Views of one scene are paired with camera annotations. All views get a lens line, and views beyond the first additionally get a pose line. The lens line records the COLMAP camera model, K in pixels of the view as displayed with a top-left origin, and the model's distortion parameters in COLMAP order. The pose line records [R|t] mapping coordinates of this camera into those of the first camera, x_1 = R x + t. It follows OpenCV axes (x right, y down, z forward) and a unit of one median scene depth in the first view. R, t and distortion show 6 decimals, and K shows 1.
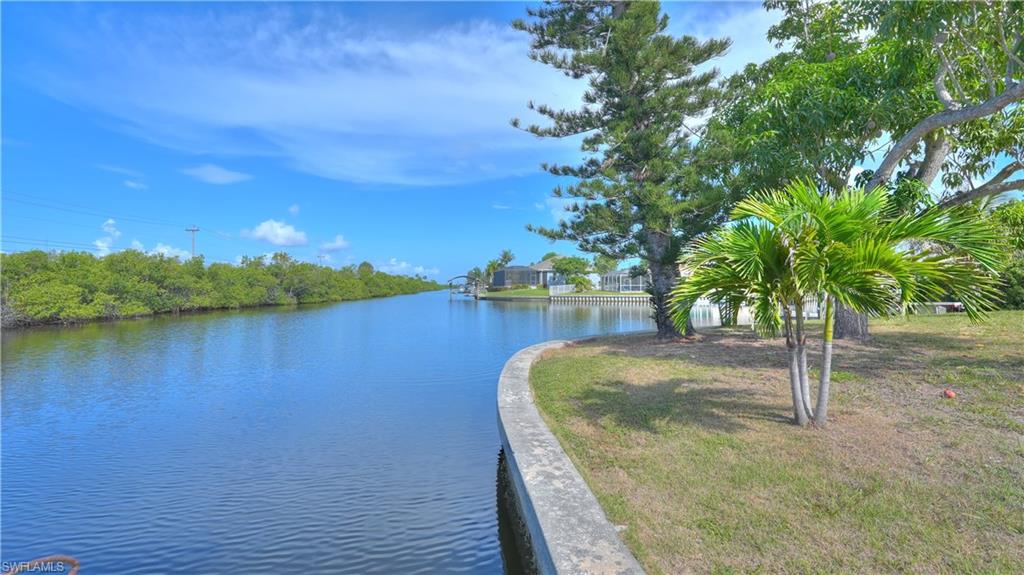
lens RADIAL K [[452.4, 0, 512.0], [0, 452.4, 287.5], [0, 0, 1]] dist [-0.009401, 0.000199]
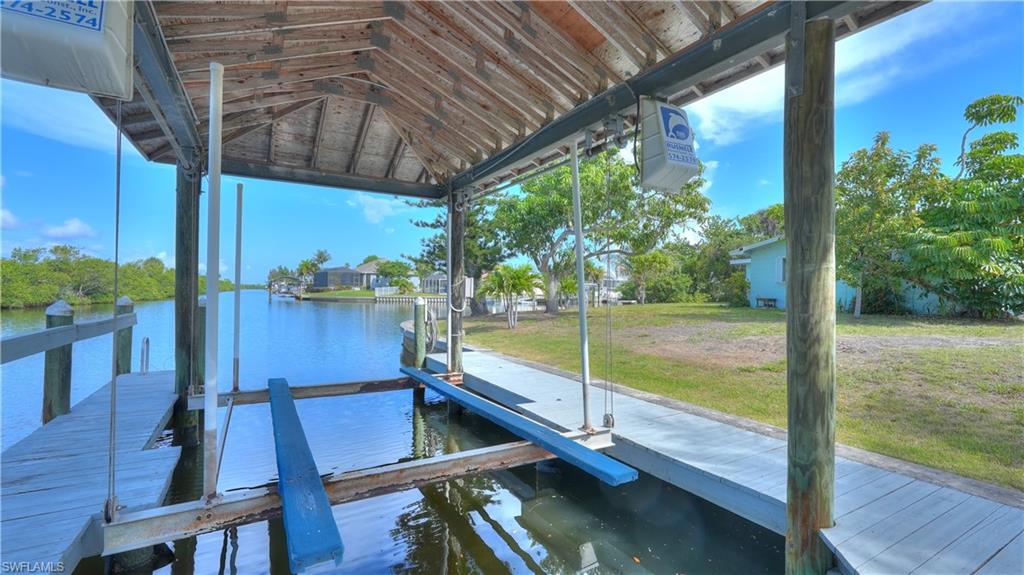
lens RADIAL K [[452.4, 0, 512.0], [0, 452.4, 287.5], [0, 0, 1]] dist [-0.009401, 0.000199]
pose [[0.919978, 0.014576, 0.391699, -0.035266], [-0.012608, 0.999892, -0.007597, 0.000006], [-0.391767, 0.002051, 0.920062, -0.108043]]
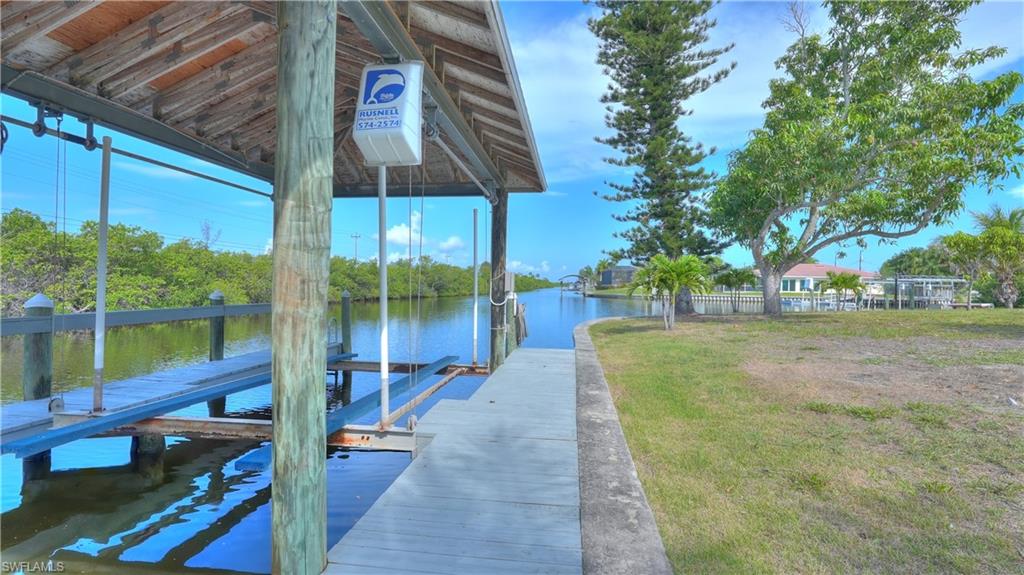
lens RADIAL K [[452.4, 0, 512.0], [0, 452.4, 287.5], [0, 0, 1]] dist [-0.009401, 0.000199]
pose [[0.969890, 0.014682, -0.243099, 0.016971], [-0.013594, 0.999889, 0.006154, 0.000088], [0.243163, -0.002664, 0.969982, -0.108061]]
